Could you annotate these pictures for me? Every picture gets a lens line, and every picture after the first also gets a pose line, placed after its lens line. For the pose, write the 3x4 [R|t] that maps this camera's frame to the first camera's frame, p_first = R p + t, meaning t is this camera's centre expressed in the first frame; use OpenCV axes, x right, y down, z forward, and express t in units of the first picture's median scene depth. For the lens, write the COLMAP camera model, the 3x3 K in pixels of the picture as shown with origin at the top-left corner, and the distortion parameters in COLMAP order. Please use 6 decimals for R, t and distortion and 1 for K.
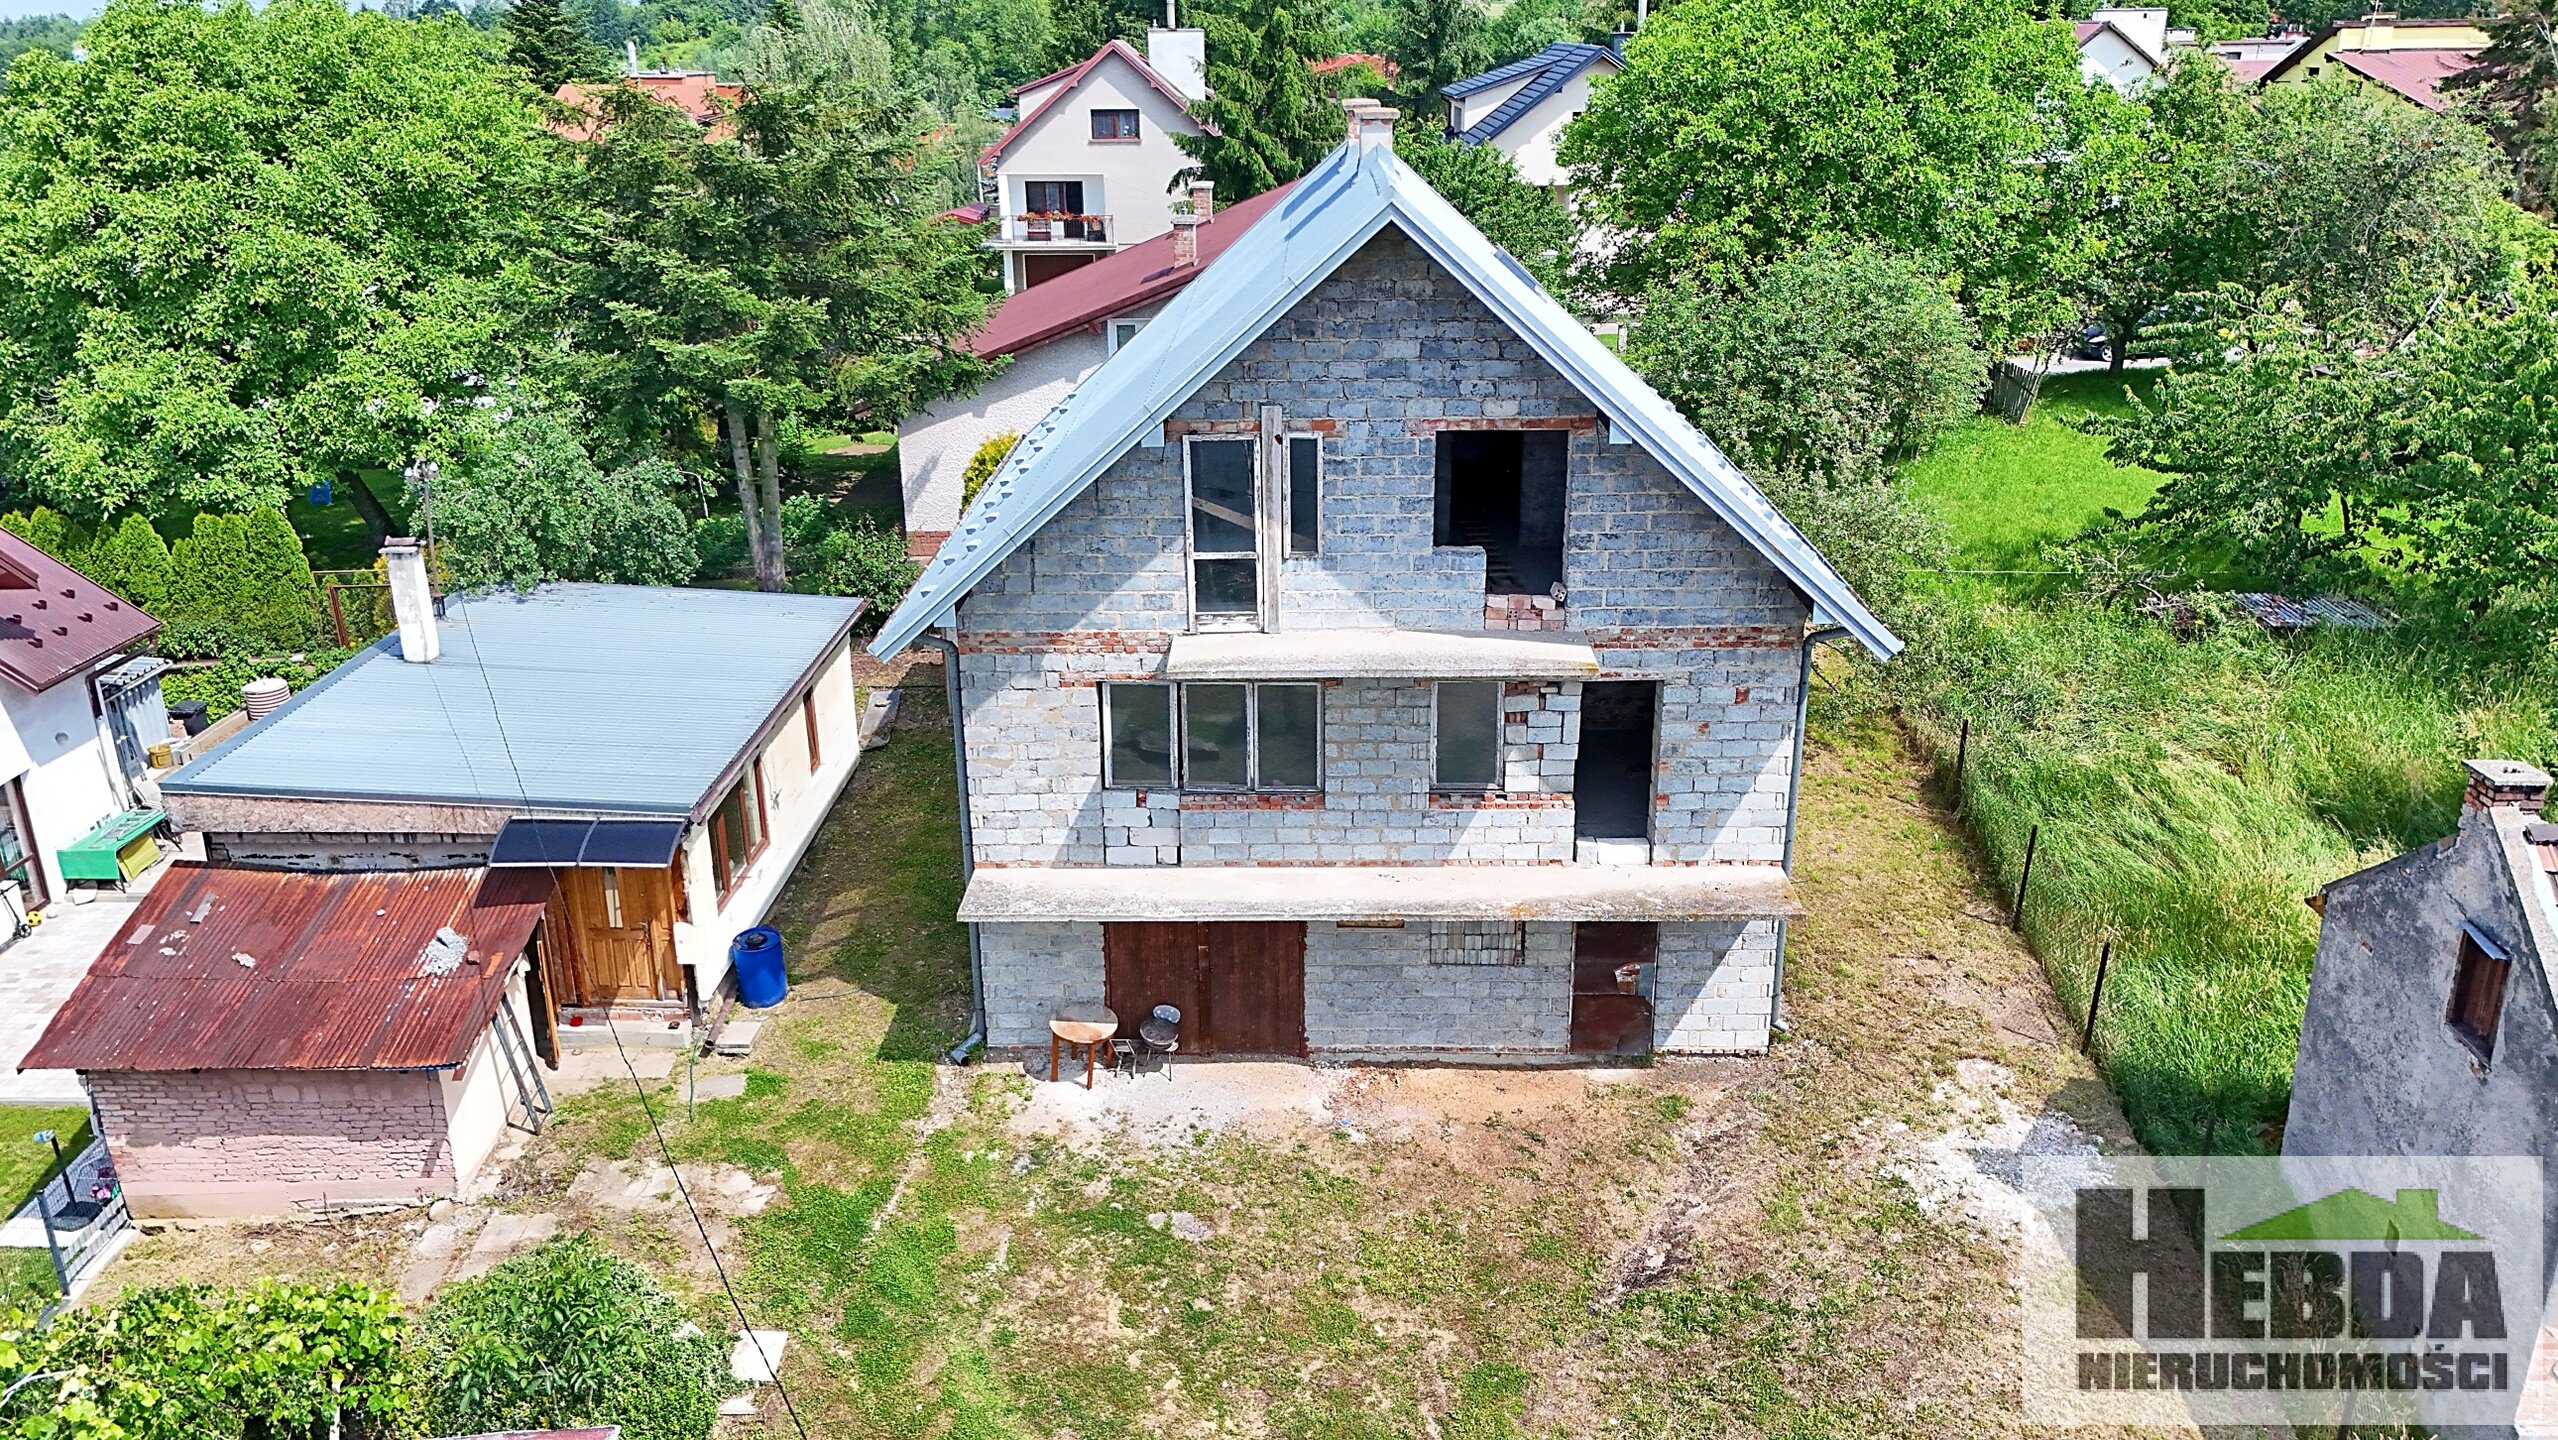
lens RADIAL K [[1865.8, 0, 1279.0], [0, 1865.8, 720.0], [0, 0, 1]] dist [0.084354, -0.081746]
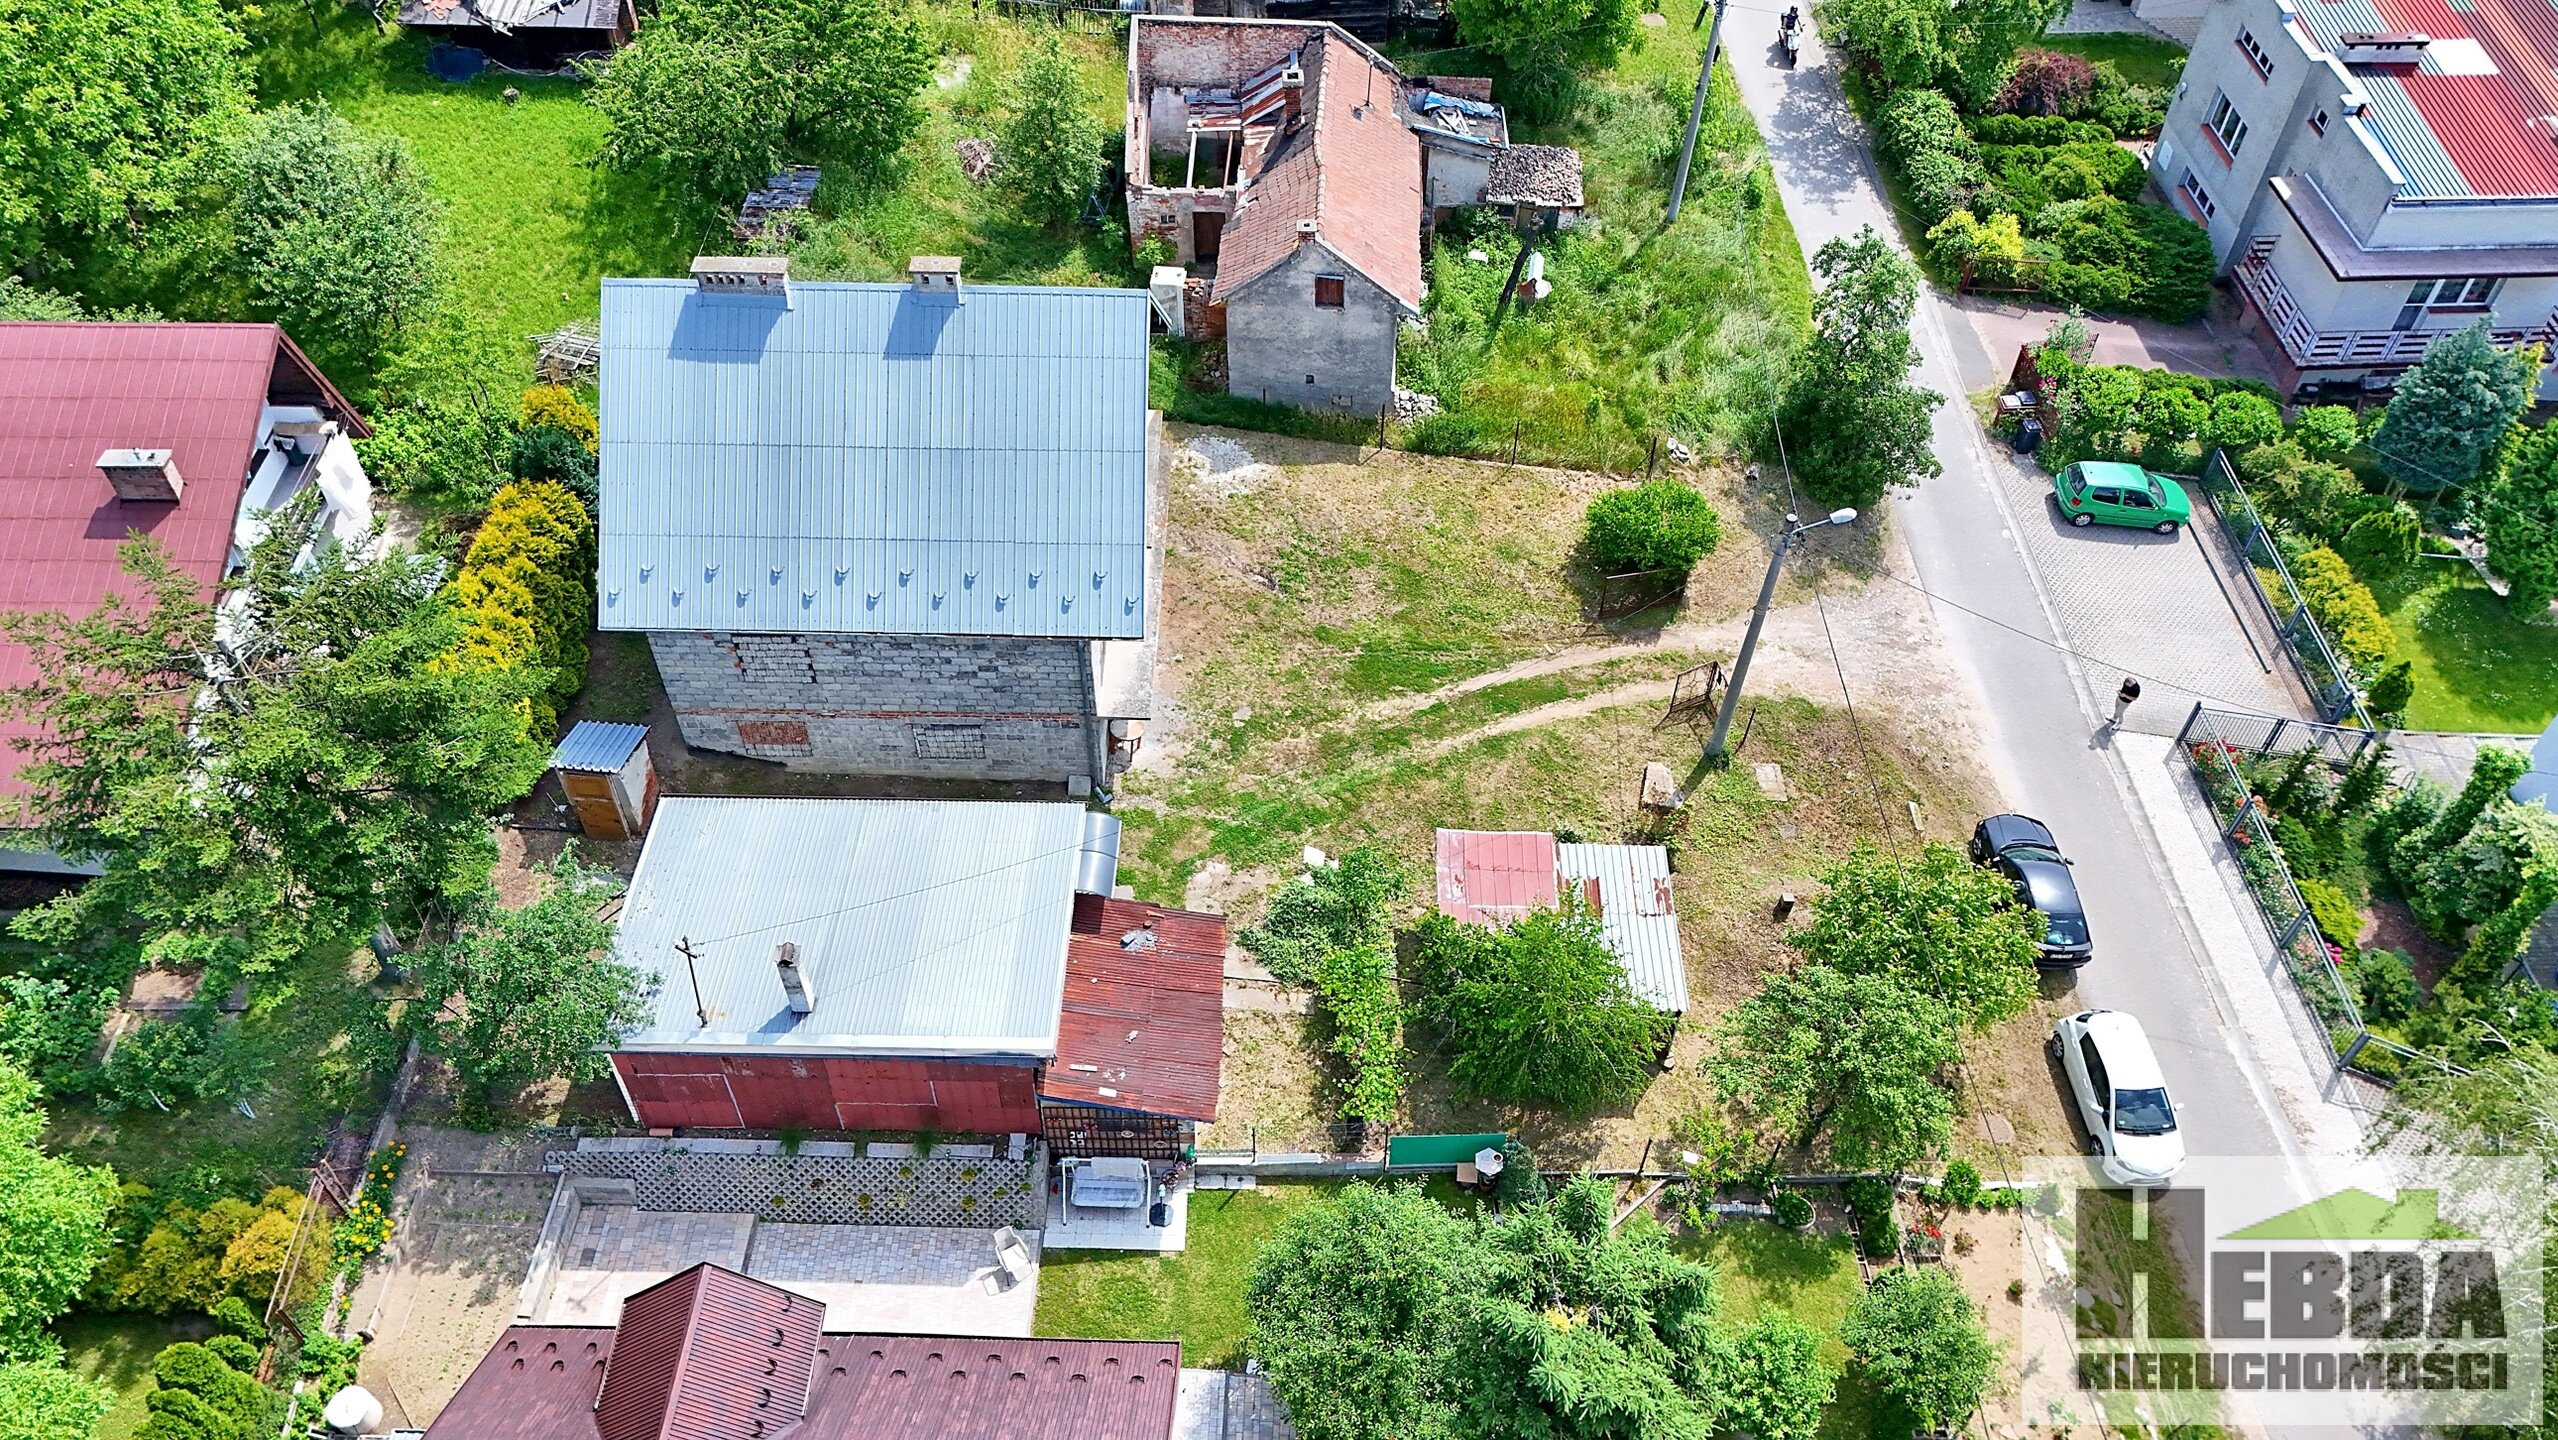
lens RADIAL K [[1865.8, 0, 1279.0], [0, 1865.8, 720.0], [0, 0, 1]] dist [0.084354, -0.081746]
pose [[0.007068, -0.736247, 0.676676, -1.448956], [0.345410, 0.636839, 0.689295, -1.156936], [-0.938425, 0.228859, 0.258809, 0.355419]]
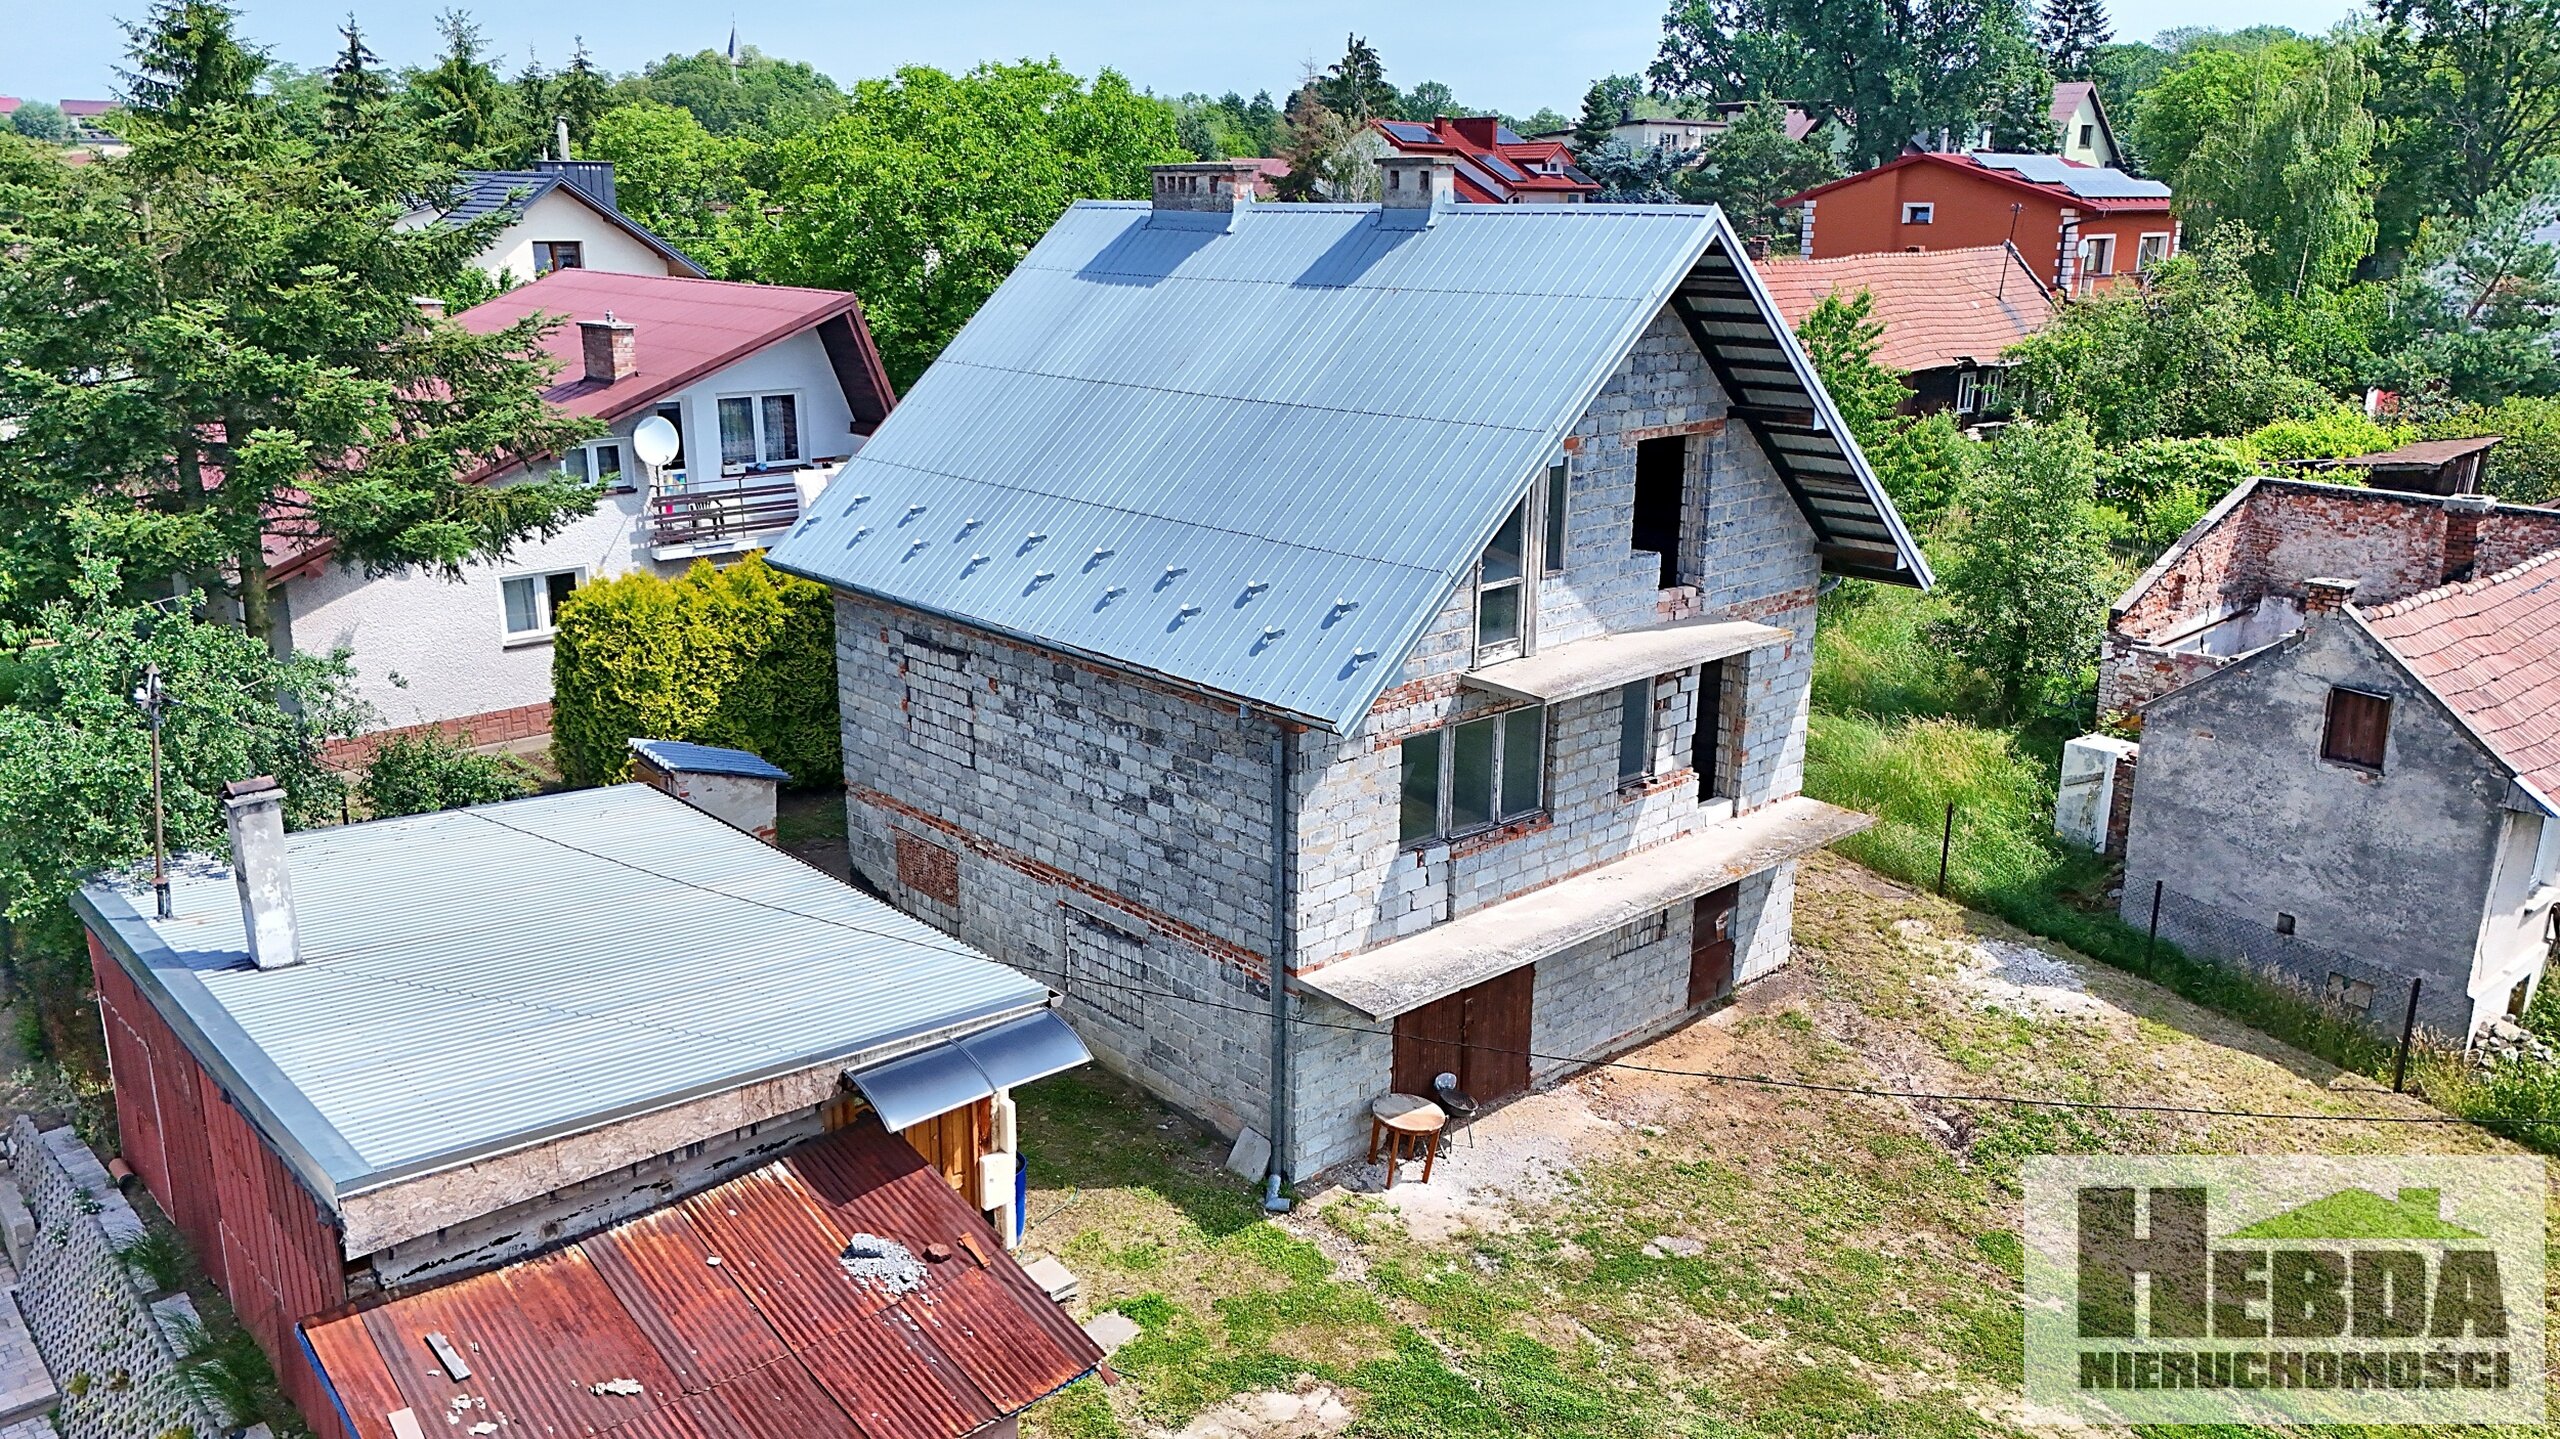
lens RADIAL K [[1867.3, 0, 1280.0], [0, 1867.3, 719.5], [0, 0, 1]] dist [0.084354, -0.081746]
pose [[0.728877, -0.170466, 0.663084, -0.750131], [0.226185, 0.974083, 0.001790, -0.044320], [-0.646204, 0.148675, 0.748543, 0.328551]]
